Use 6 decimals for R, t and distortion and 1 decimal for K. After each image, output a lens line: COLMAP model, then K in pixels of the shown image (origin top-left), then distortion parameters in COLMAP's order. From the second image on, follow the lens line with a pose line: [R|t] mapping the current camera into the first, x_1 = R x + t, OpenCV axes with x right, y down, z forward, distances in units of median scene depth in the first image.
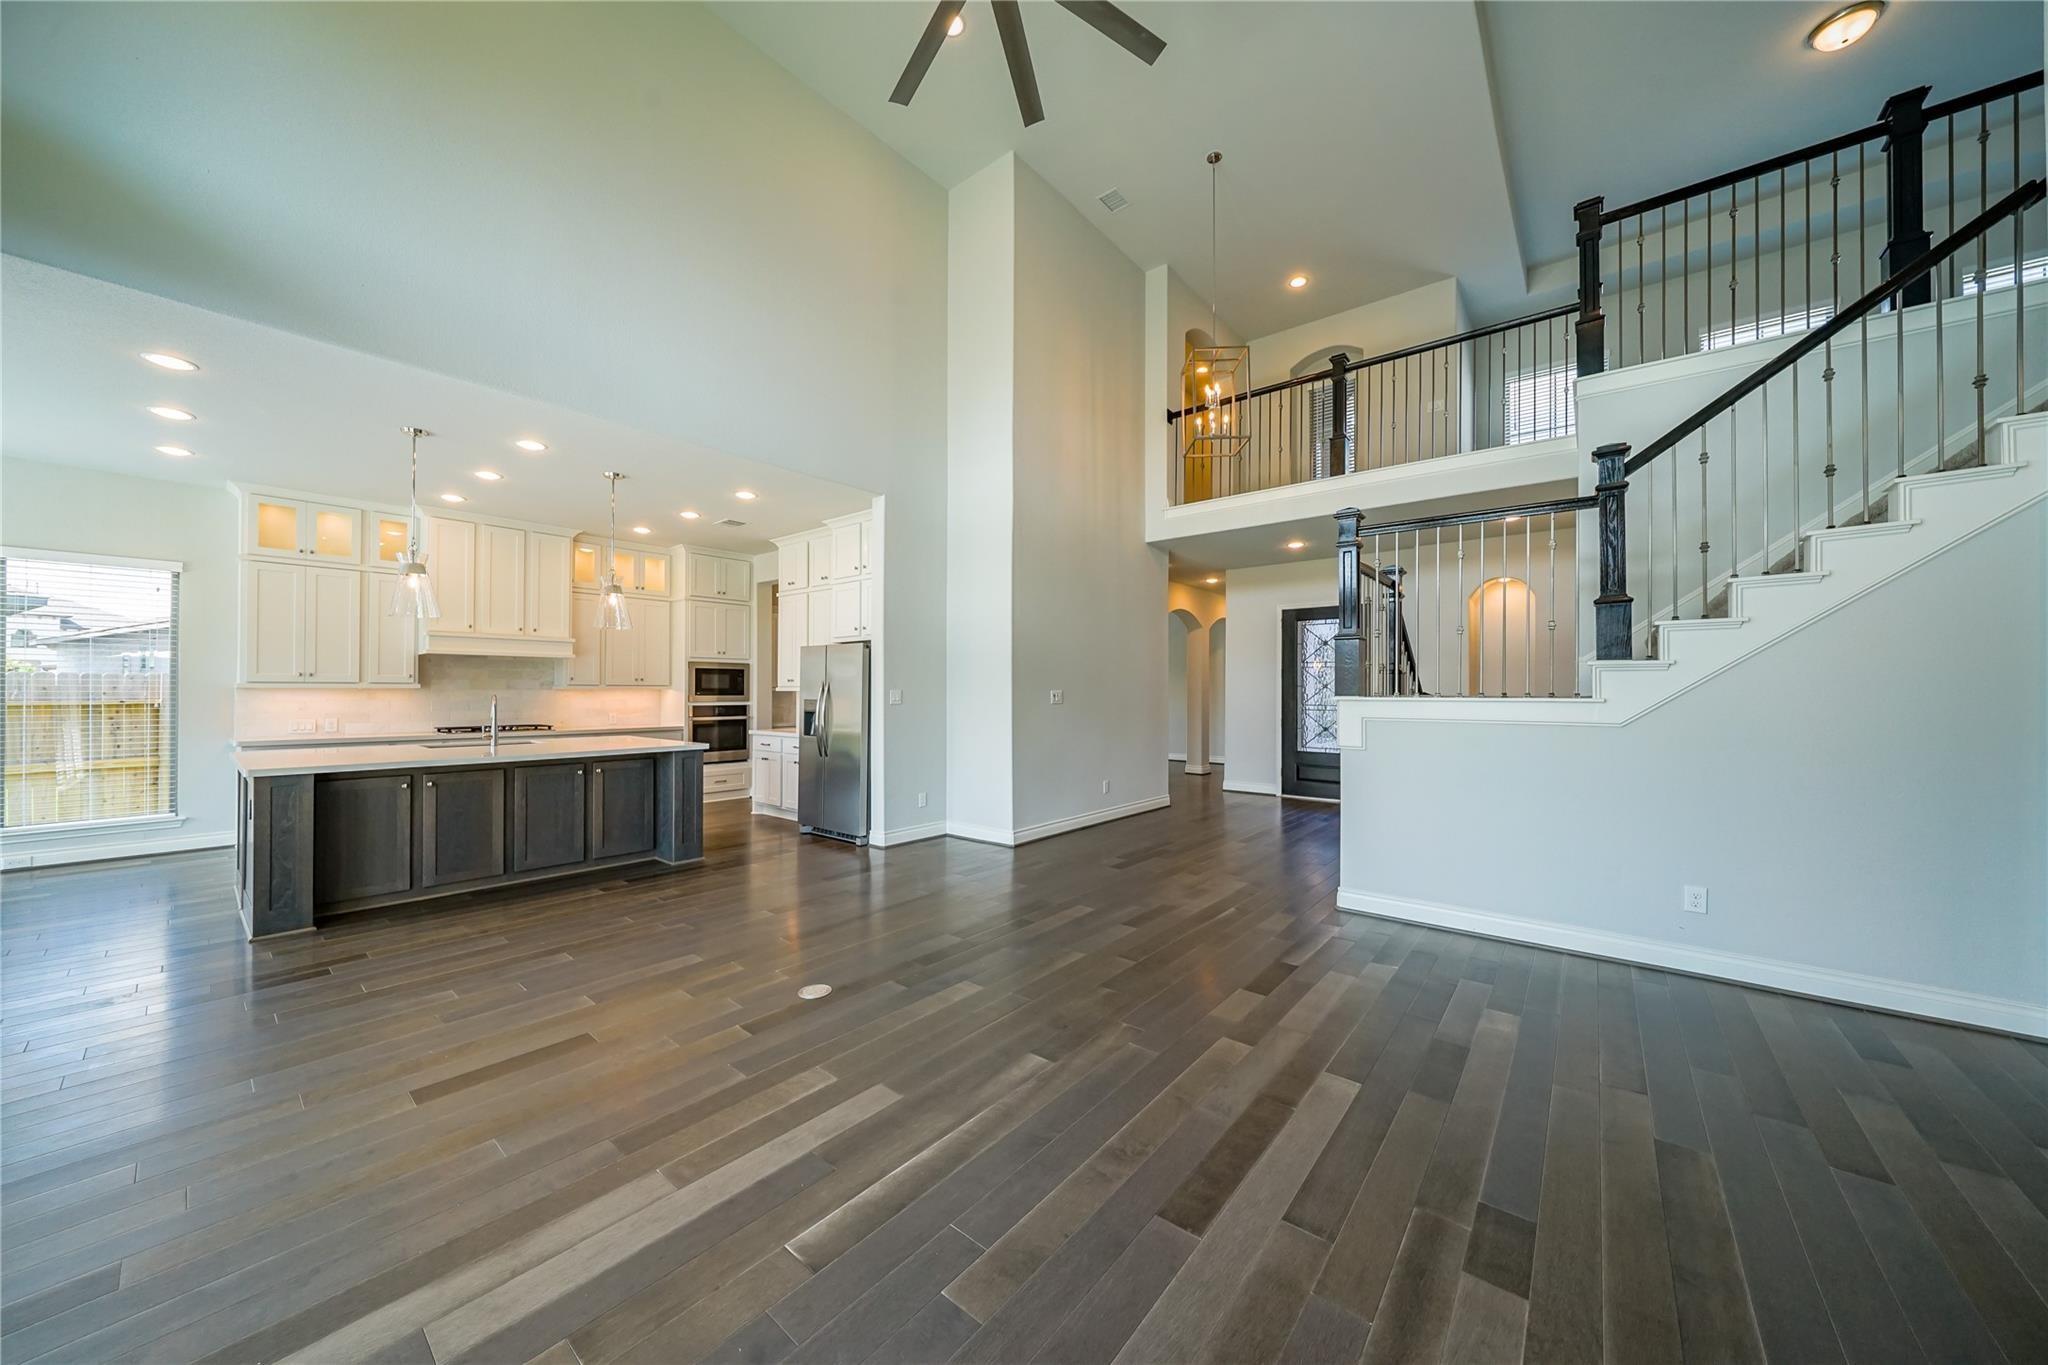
lens RADIAL K [[696.9, 0, 1018.7], [0, 696.9, 686.0], [0, 0, 1]] dist [-0.005072, -0.000211]
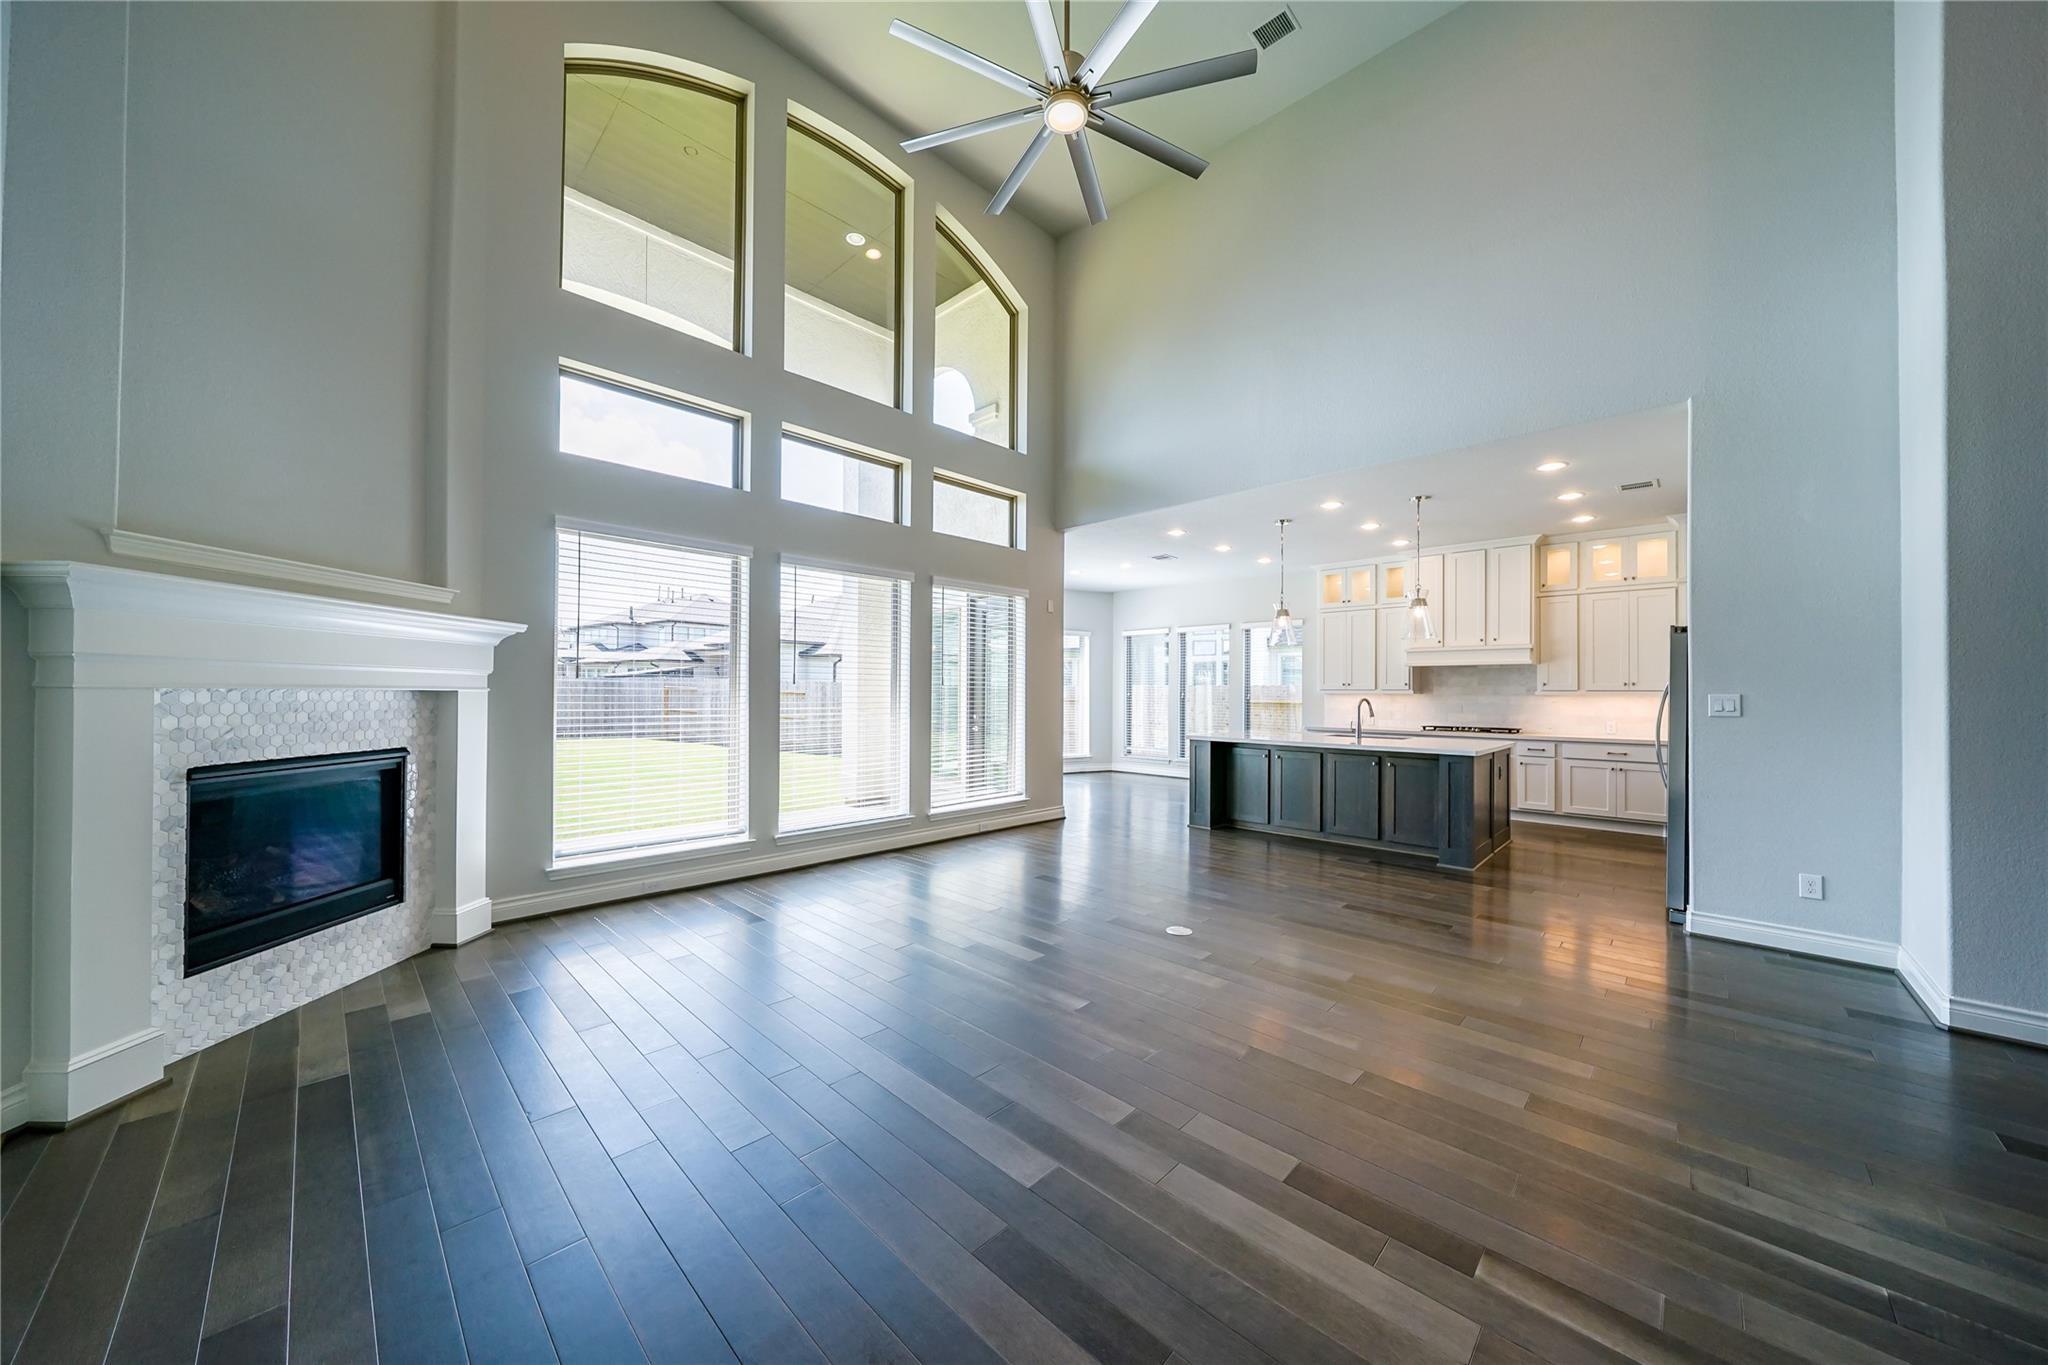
lens RADIAL K [[696.9, 0, 1015.6], [0, 696.9, 685.0], [0, 0, 1]] dist [-0.005072, -0.000211]
pose [[-0.083096, -0.014168, -0.996441, 0.505962], [-0.000588, 0.999899, -0.014168, 0.006525], [0.996541, -0.000591, -0.083096, 0.414567]]
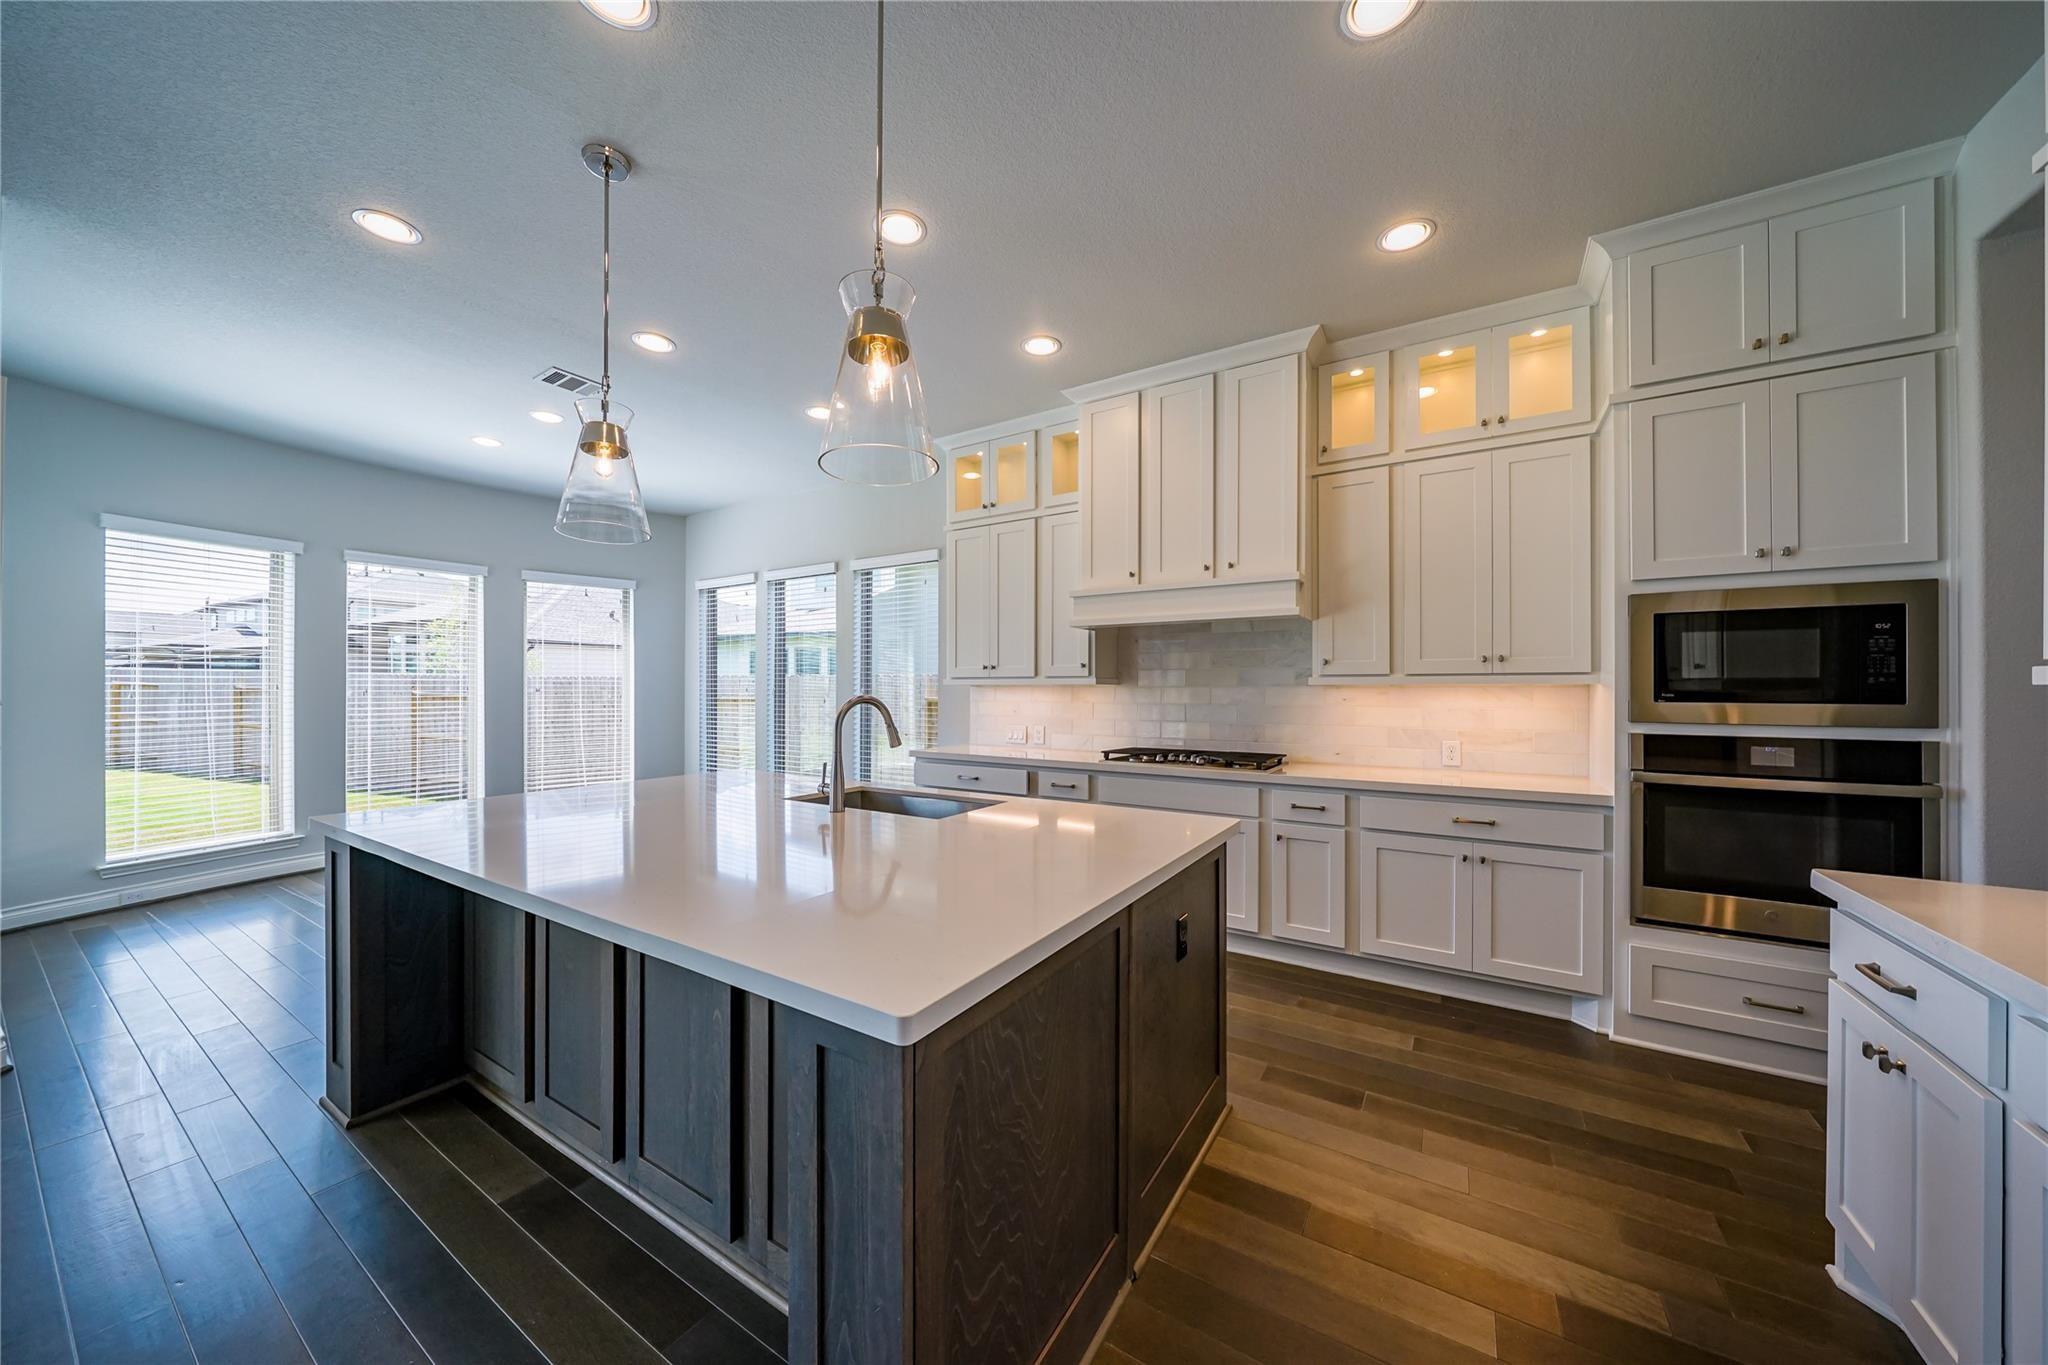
lens RADIAL K [[696.9, 0, 1015.2], [0, 696.9, 685.5], [0, 0, 1]] dist [-0.005072, -0.000211]
pose [[0.123026, -0.007570, -0.992375, -0.262005], [0.005730, 0.999960, -0.006917, 0.008916], [0.992387, -0.004835, 0.123065, 0.921652]]
